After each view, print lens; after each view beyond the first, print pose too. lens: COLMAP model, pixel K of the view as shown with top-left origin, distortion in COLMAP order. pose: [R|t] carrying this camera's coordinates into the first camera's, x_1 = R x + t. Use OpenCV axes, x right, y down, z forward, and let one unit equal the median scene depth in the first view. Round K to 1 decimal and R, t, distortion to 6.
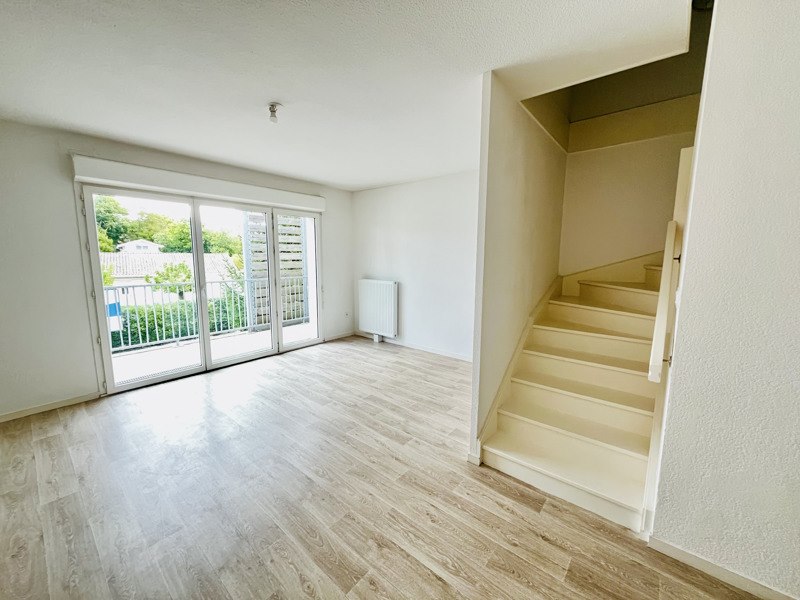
lens RADIAL K [[316.3, 0, 396.8], [0, 316.3, 294.7], [0, 0, 1]] dist [0.011796, -0.001249]
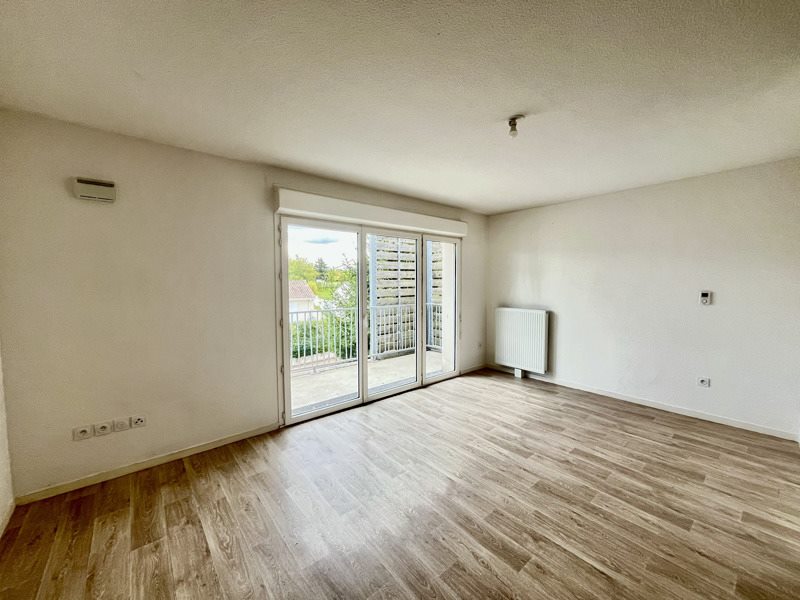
lens RADIAL K [[316.3, 0, 406.5], [0, 316.3, 301.6], [0, 0, 1]] dist [0.011796, -0.001249]
pose [[0.988283, 0.004634, -0.152561, -0.288955], [-0.013317, 0.998345, -0.055941, -0.014043], [0.152049, 0.057317, 0.986710, 0.053516]]
